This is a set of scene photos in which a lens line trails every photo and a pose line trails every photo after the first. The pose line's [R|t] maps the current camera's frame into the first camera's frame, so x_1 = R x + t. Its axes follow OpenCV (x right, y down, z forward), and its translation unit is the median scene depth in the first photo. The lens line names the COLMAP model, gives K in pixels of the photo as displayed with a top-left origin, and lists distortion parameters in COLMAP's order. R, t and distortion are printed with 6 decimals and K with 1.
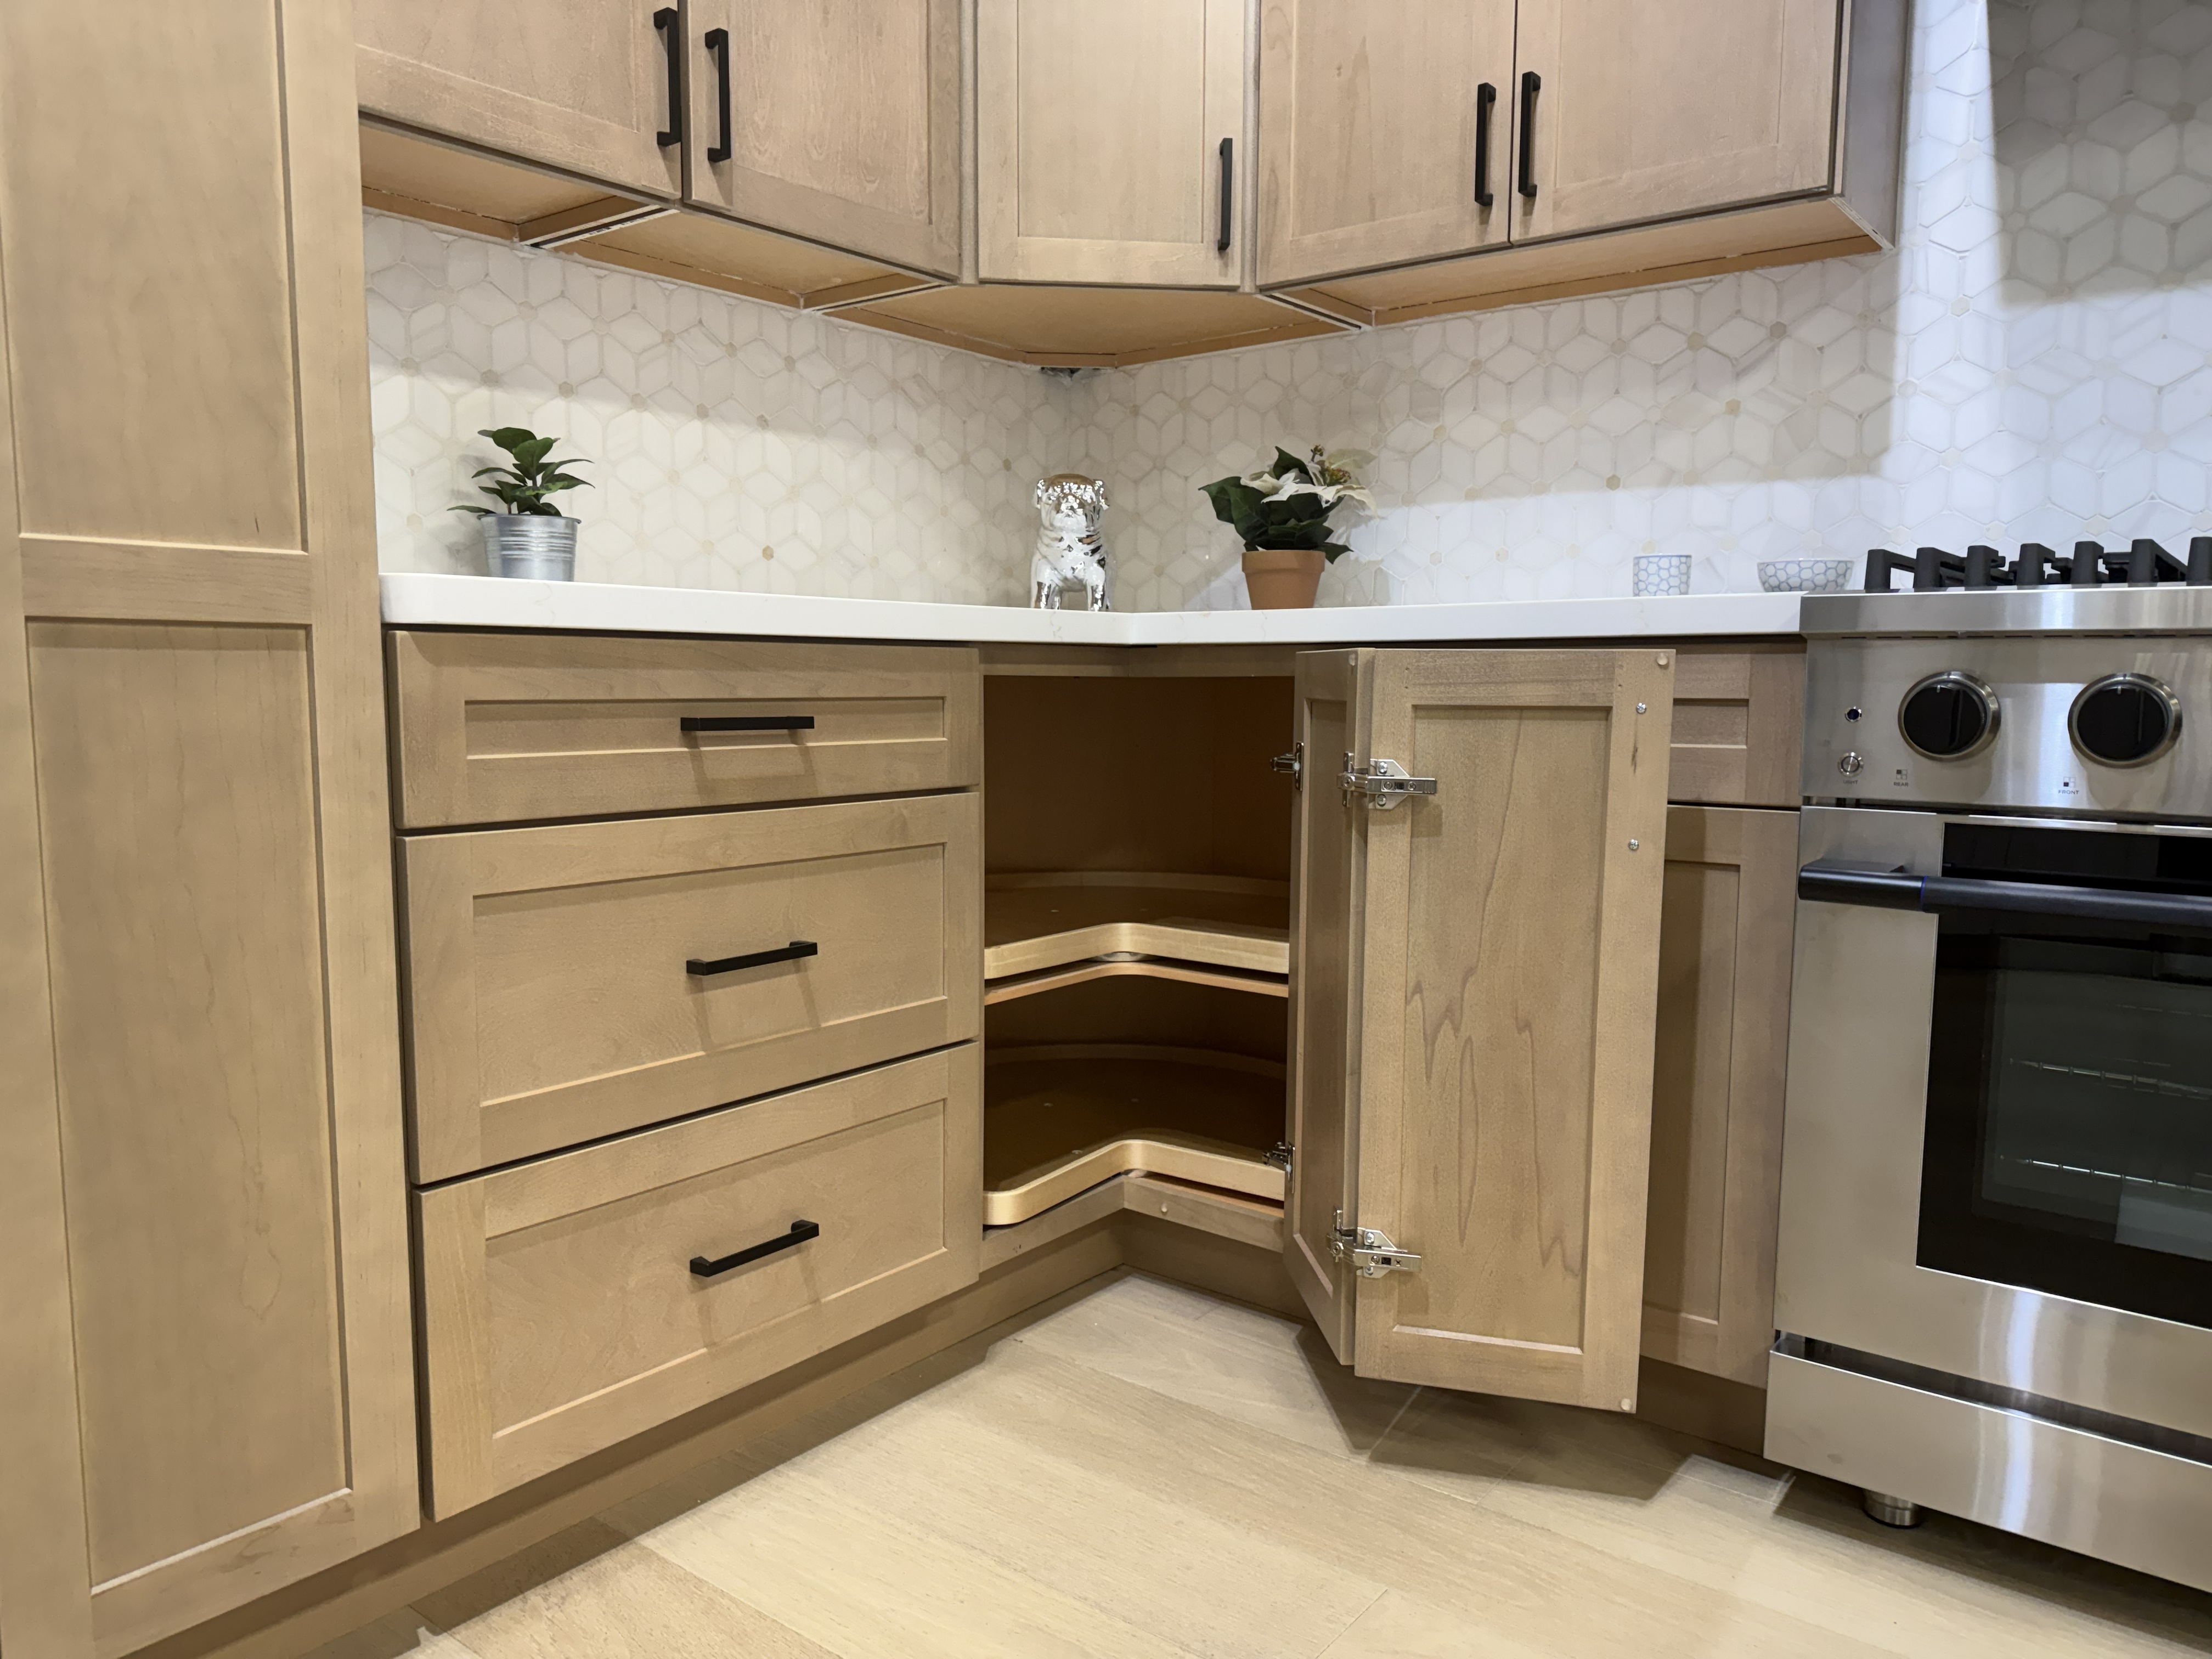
lens RADIAL K [[1557.8, 0, 1139.3], [0, 1557.8, 826.8], [0, 0, 1]] dist [0.173610, -0.322118]
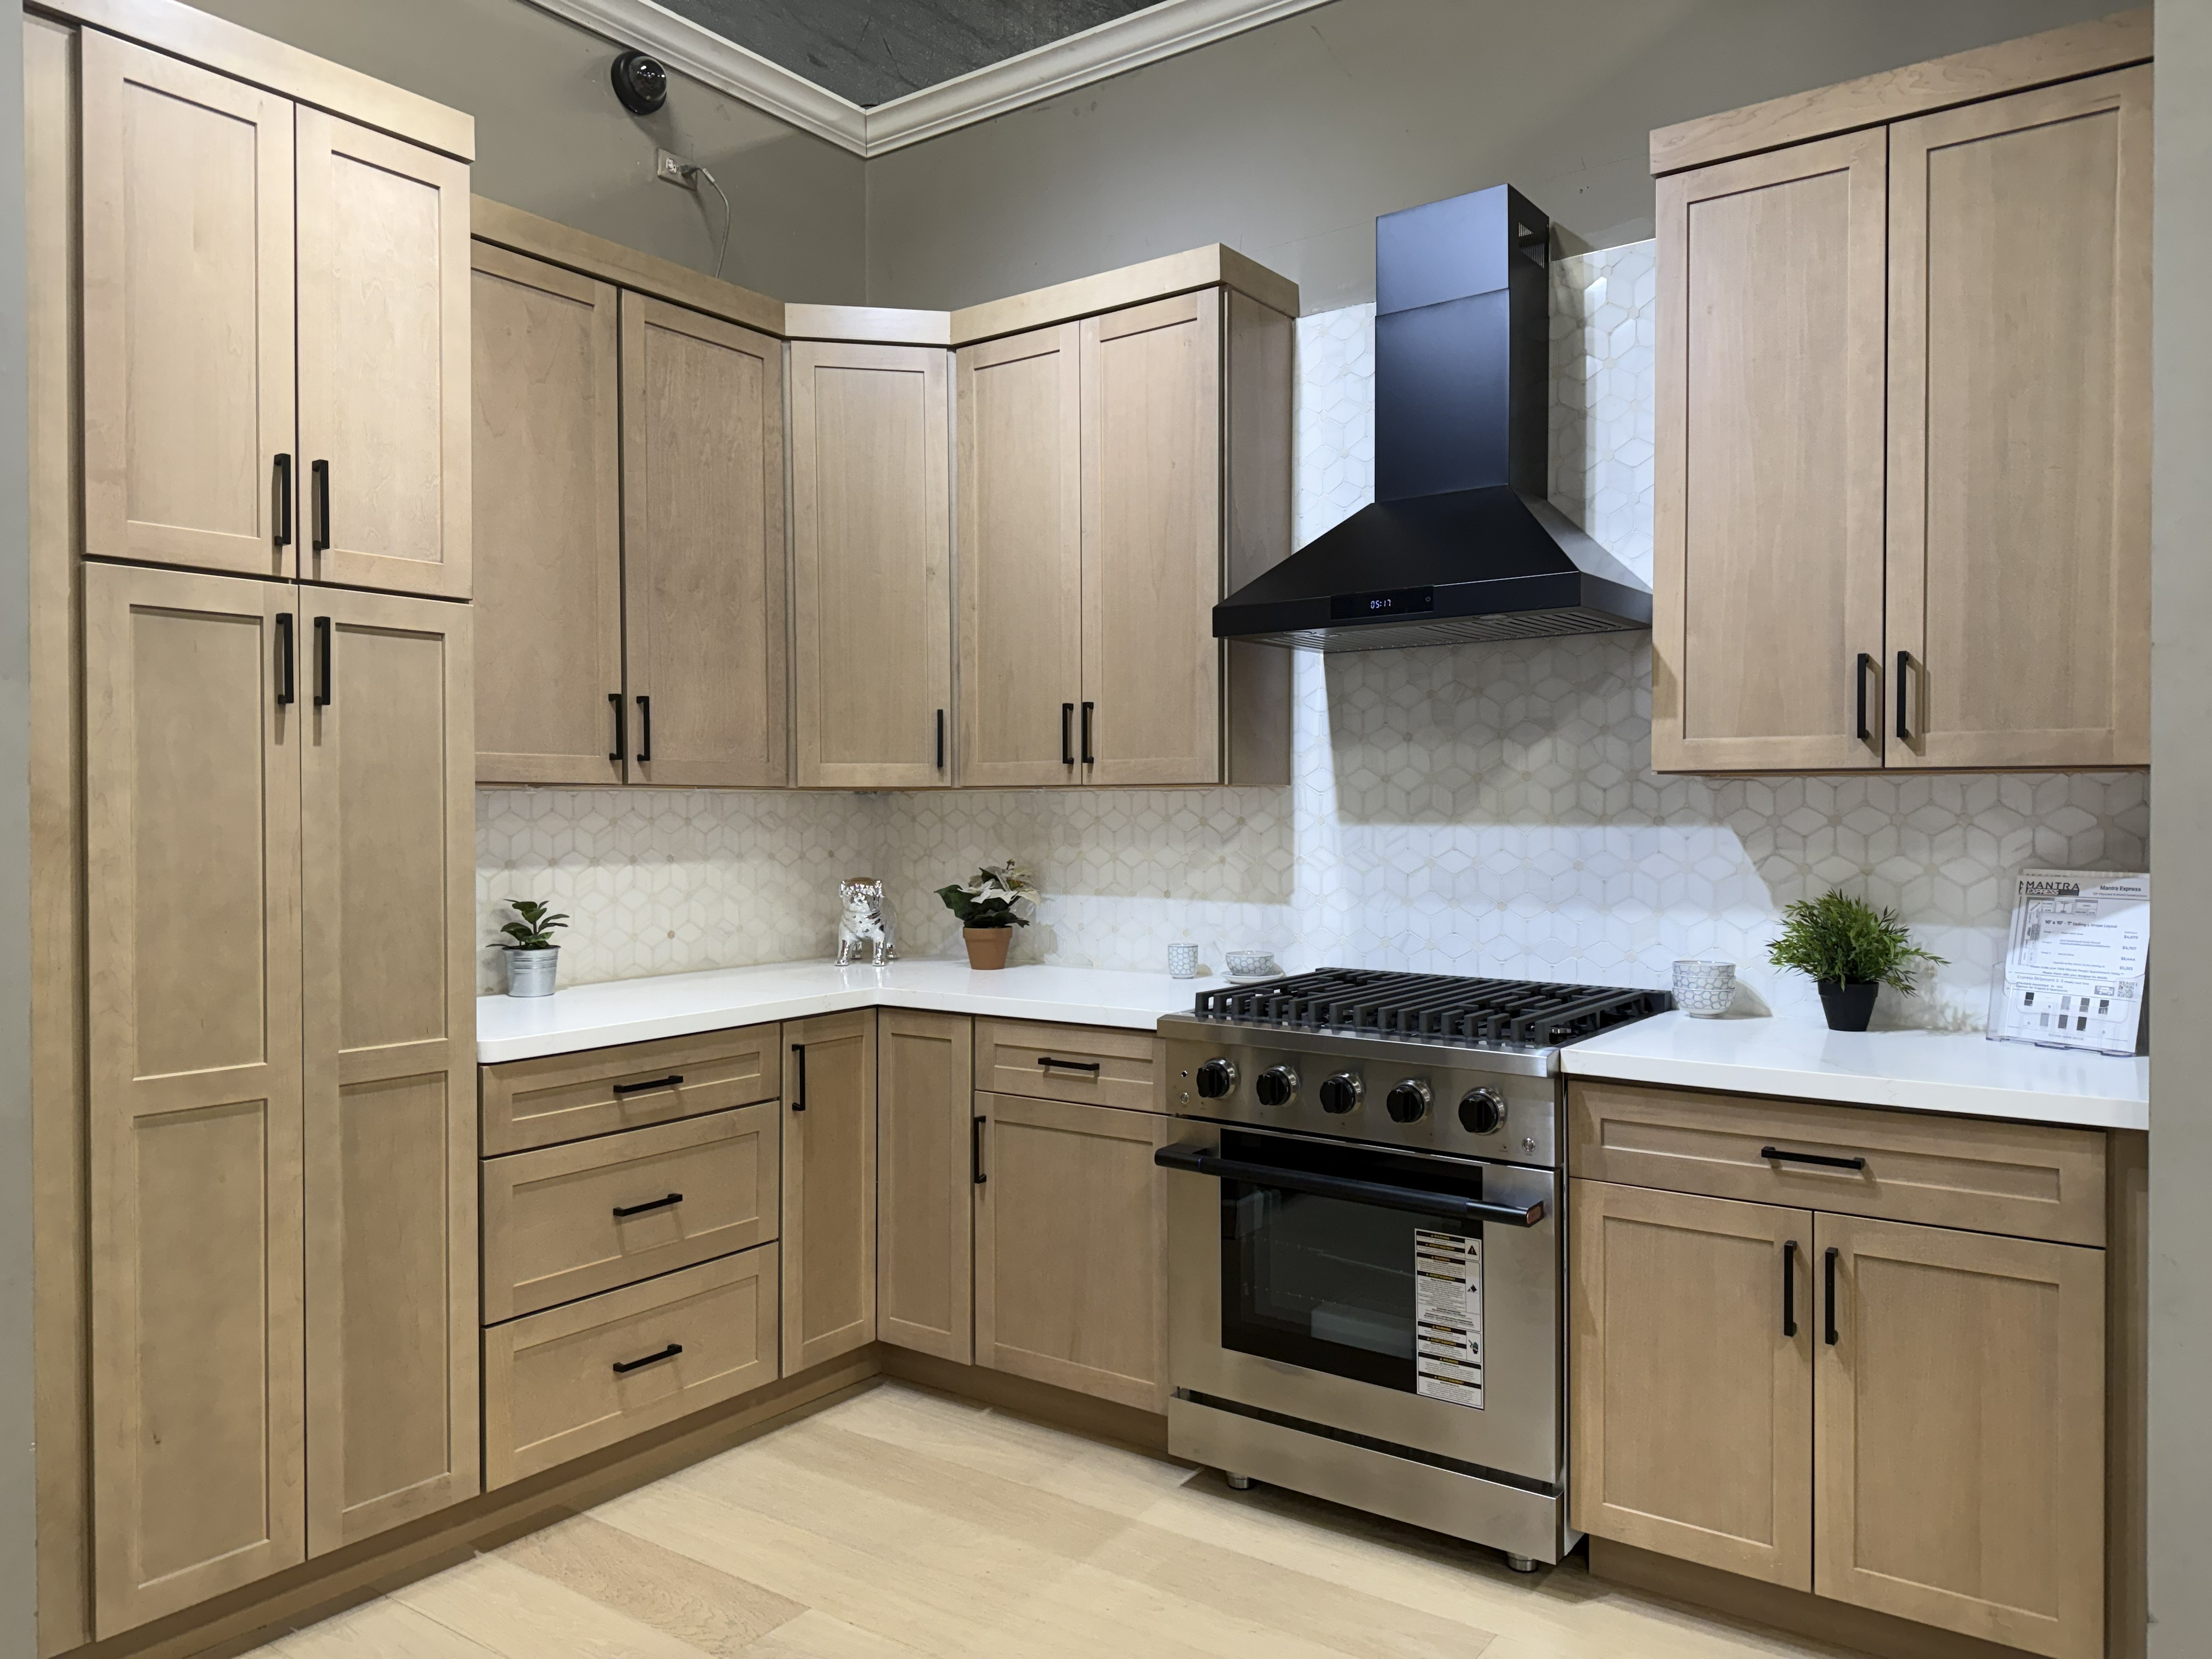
lens RADIAL K [[1557.8, 0, 1139.3], [0, 1557.8, 826.8], [0, 0, 1]] dist [0.173610, -0.322118]
pose [[0.999276, -0.010732, 0.036499, 0.241937], [0.013940, 0.995952, -0.088802, -0.163575], [-0.035398, 0.089247, 0.995380, -0.834350]]
